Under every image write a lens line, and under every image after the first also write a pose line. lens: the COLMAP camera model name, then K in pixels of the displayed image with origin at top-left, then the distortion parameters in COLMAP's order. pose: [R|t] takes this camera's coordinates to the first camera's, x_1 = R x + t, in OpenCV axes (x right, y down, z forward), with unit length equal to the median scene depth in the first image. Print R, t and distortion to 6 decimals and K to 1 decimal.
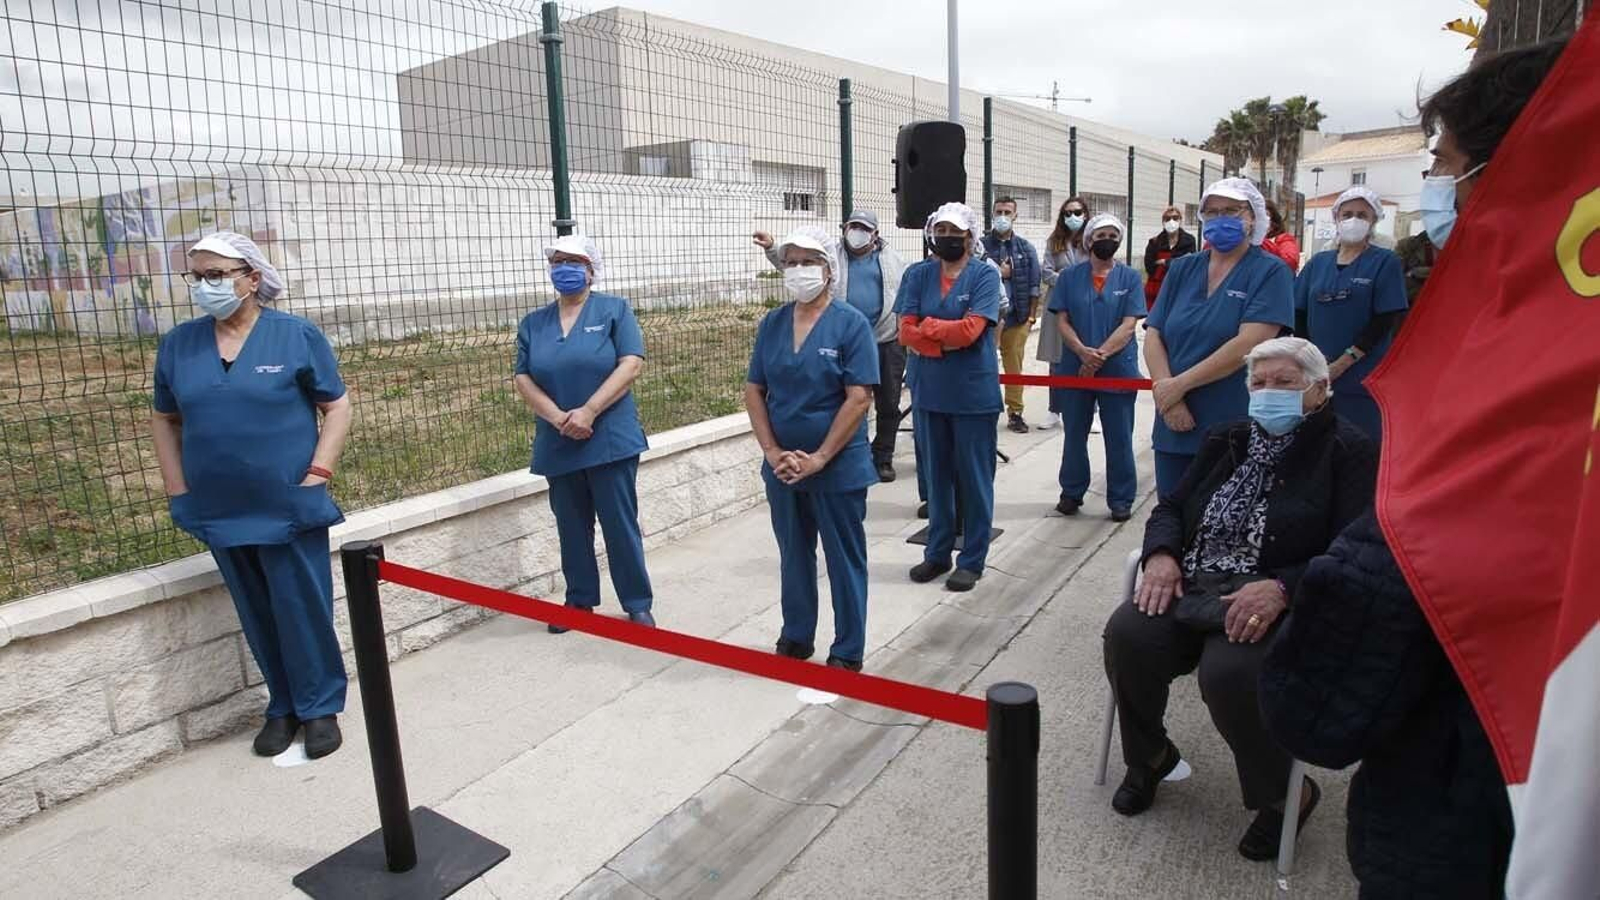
lens RADIAL K [[1035.7, 0, 708.1], [0, 1035.7, 471.4], [0, 0, 1]] dist [-0.085400, 0.042880]
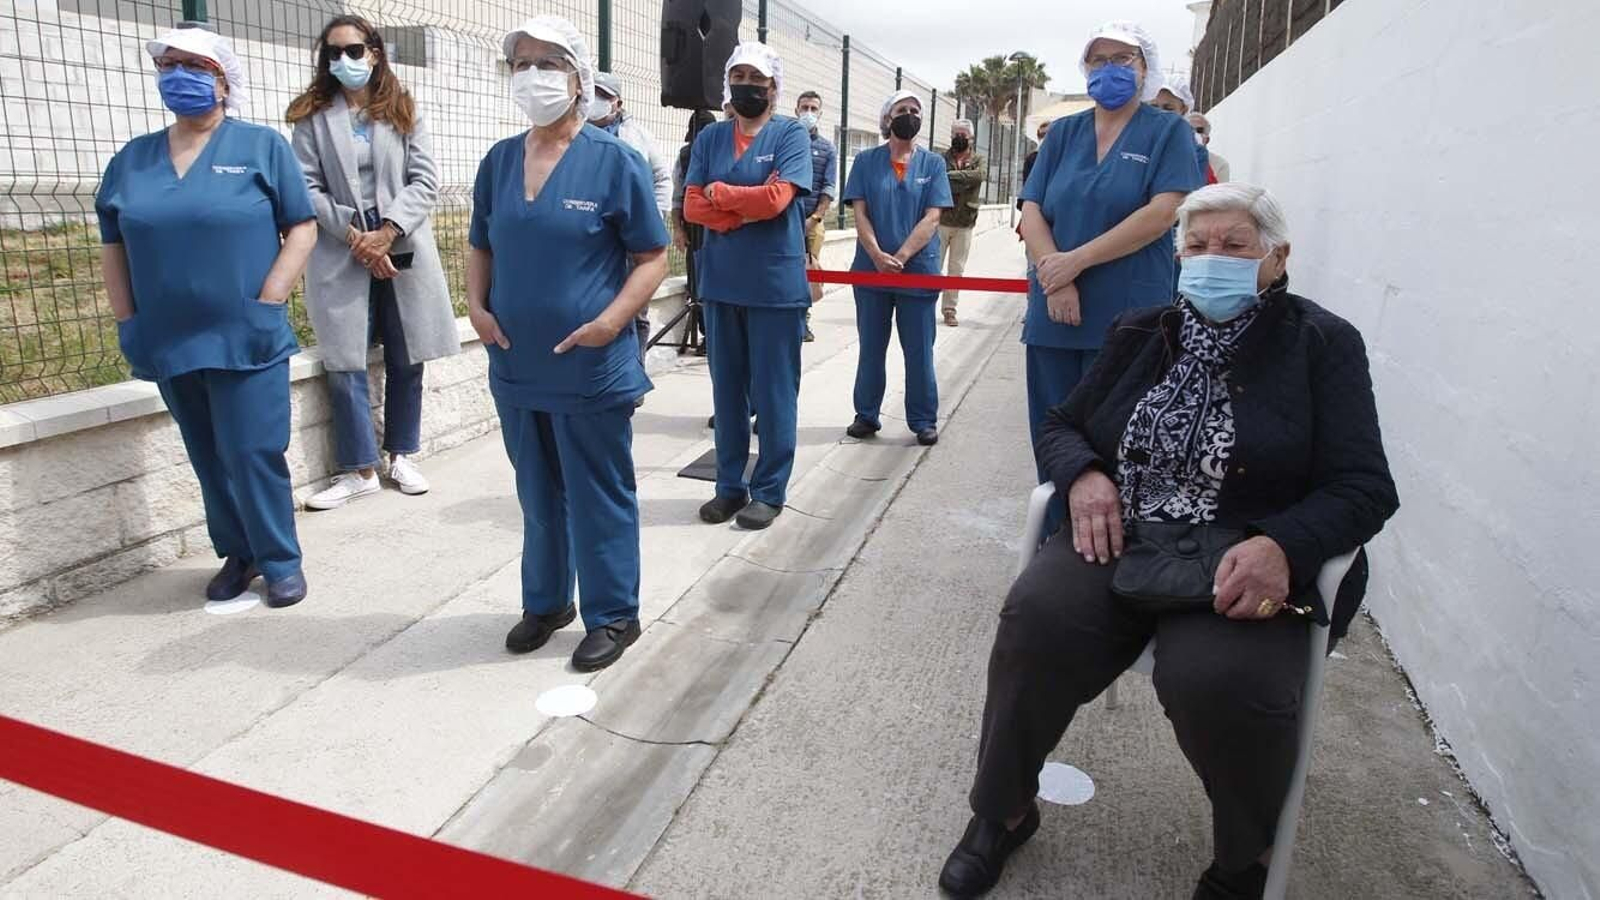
lens RADIAL K [[1064.3, 0, 828.7], [0, 1064.3, 456.3], [0, 0, 1]] dist [-0.105517, 0.066139]
pose [[0.941099, -0.013976, 0.337843, 0.033949], [-0.003340, 0.998712, 0.050619, 0.015888], [-0.338115, -0.048766, 0.939840, 0.269094]]
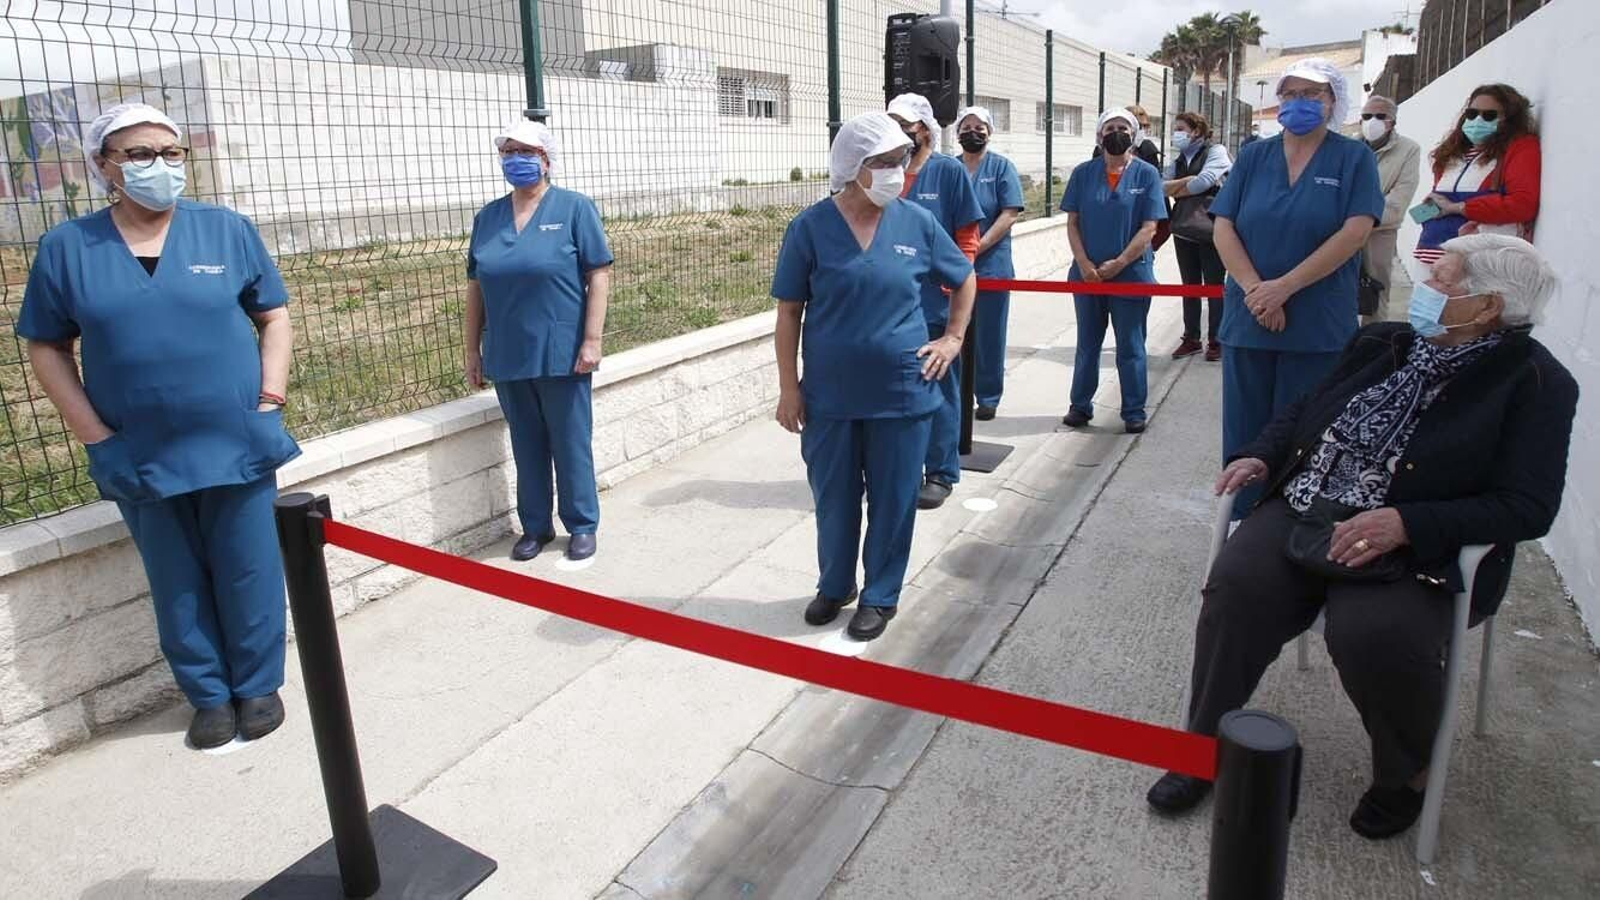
lens RADIAL K [[1038.6, 0, 759.7], [0, 1038.6, 393.0], [0, 0, 1]] dist [-0.078666, 0.042270]
pose [[0.996341, -0.012864, 0.084495, -0.033701], [0.011896, 0.999858, 0.011951, -0.009177], [-0.084637, -0.010902, 0.996352, 0.120114]]
